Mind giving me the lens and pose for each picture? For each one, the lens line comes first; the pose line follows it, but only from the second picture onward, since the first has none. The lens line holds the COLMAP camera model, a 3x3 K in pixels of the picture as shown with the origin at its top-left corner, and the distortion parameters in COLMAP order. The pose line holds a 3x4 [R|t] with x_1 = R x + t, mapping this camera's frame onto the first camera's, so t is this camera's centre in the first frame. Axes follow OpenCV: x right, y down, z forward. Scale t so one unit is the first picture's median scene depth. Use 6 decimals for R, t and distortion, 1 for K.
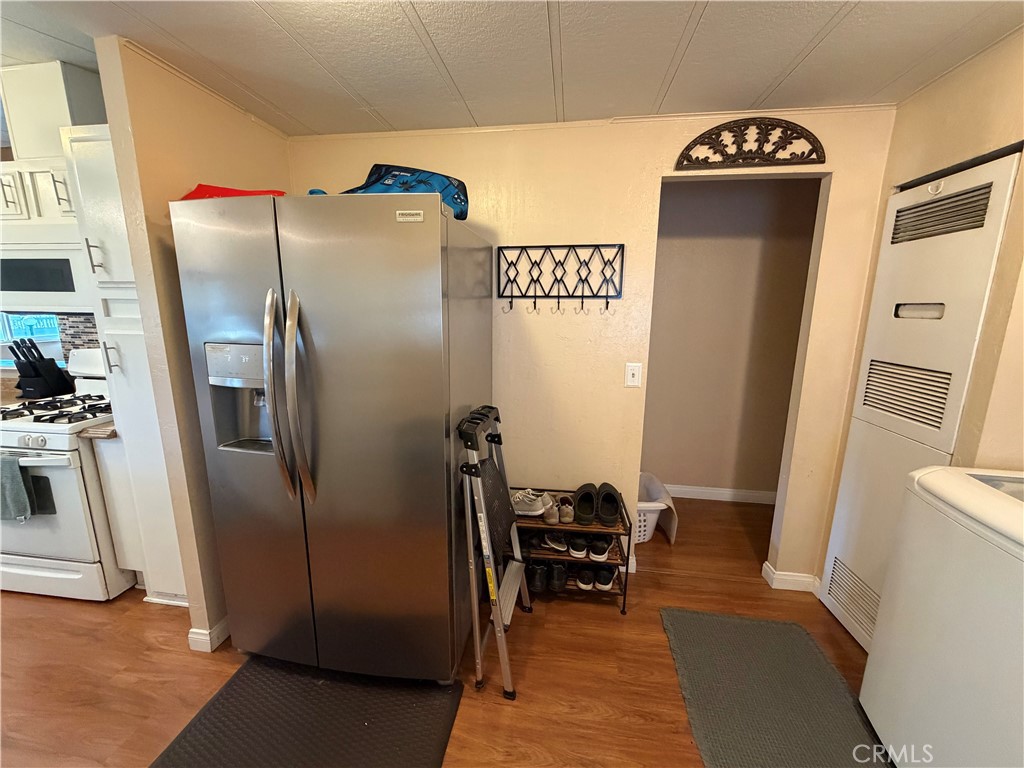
lens RADIAL K [[408.0, 0, 510.5], [0, 408.0, 384.1], [0, 0, 1]] dist [-0.000662, 0.000442]
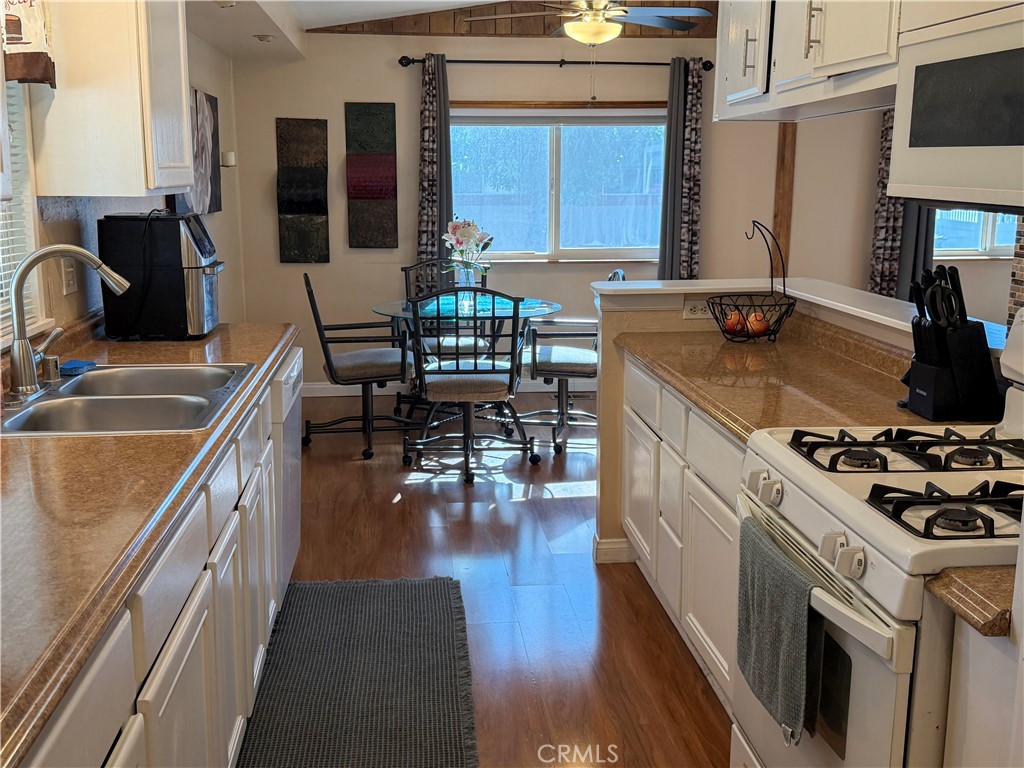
lens RADIAL K [[1070.4, 0, 506.3], [0, 1070.4, 385.1], [0, 0, 1]] dist [0.057777, 0.000000]
pose [[0.239334, 0.186649, -0.952828, -0.312394], [-0.190131, 0.971359, 0.142521, -0.080176], [0.952139, 0.147052, 0.267967, 0.383578]]
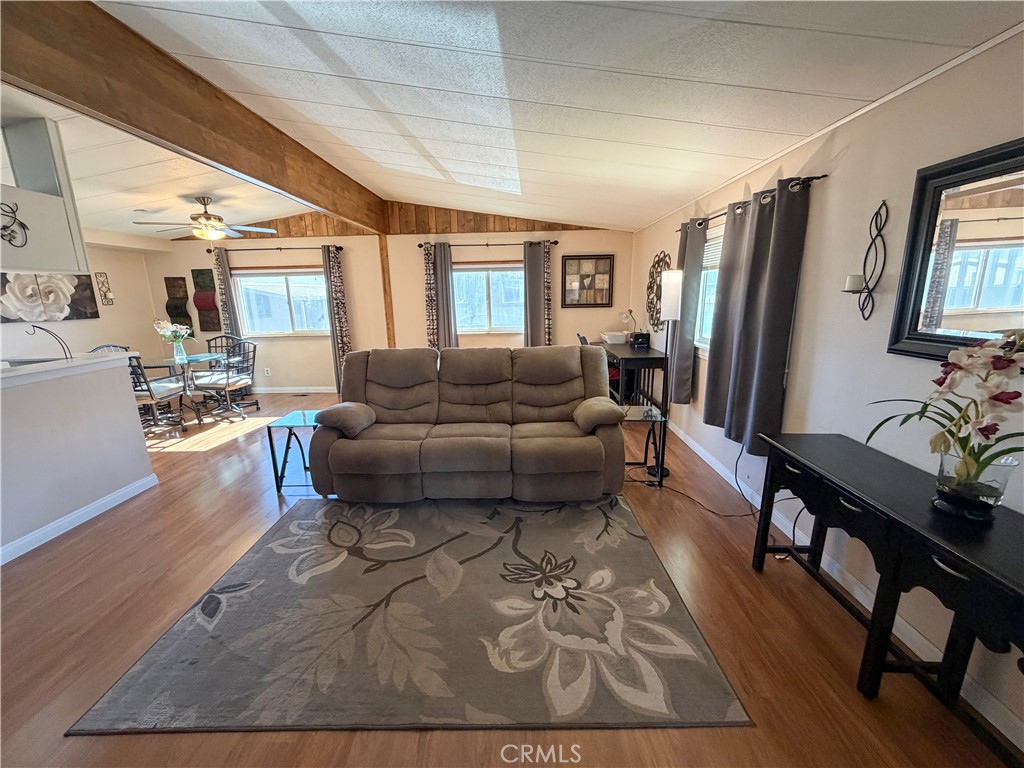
lens RADIAL K [[408.0, 0, 508.5], [0, 408.0, 383.7], [0, 0, 1]] dist [-0.000662, 0.000442]
pose [[0.124983, 0.219130, -0.967658, -0.434399], [-0.172810, 0.965205, 0.196255, -0.483641], [0.976993, 0.142692, 0.158502, 2.306592]]
